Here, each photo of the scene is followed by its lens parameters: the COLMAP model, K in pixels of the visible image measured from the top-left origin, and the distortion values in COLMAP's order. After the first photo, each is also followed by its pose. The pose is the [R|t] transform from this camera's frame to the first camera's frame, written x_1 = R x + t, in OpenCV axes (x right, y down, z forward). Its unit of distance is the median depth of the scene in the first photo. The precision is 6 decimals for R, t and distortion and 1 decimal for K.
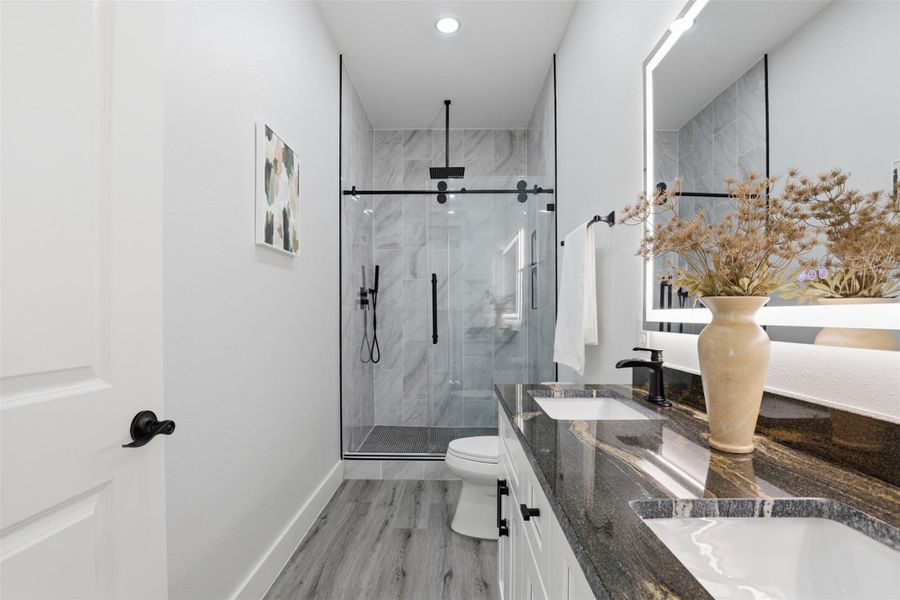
lens RADIAL K [[418.1, 0, 439.2], [0, 418.1, 309.4], [0, 0, 1]] dist [-0.040711, 0.009116]
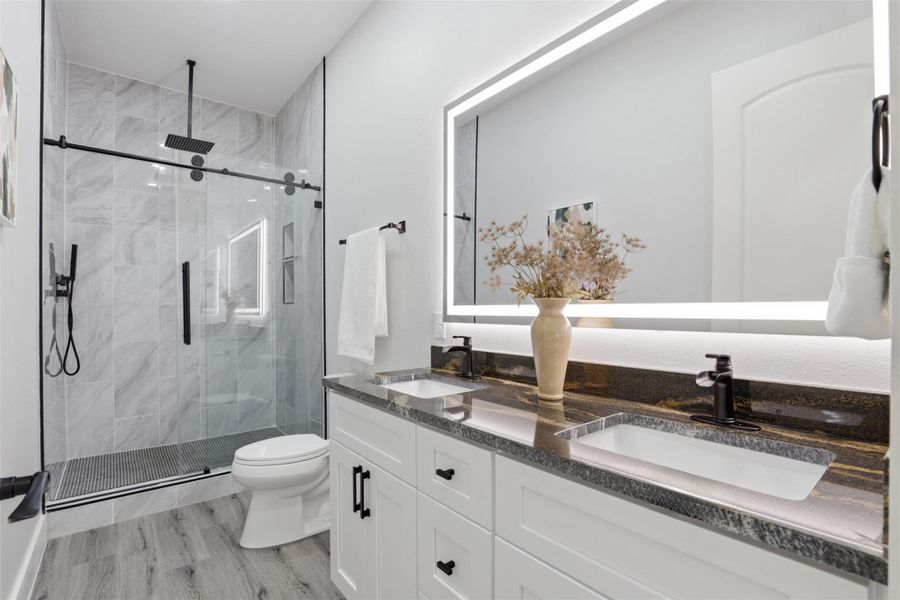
lens RADIAL K [[416.0, 0, 450.0], [0, 416.0, 300.0], [0, 0, 1]] dist [-0.042258, 0.008568]
pose [[0.758862, 0.009880, 0.651177, -0.148607], [-0.004101, 0.999938, -0.010393, -0.001592], [-0.651239, 0.005217, 0.758855, 0.019599]]
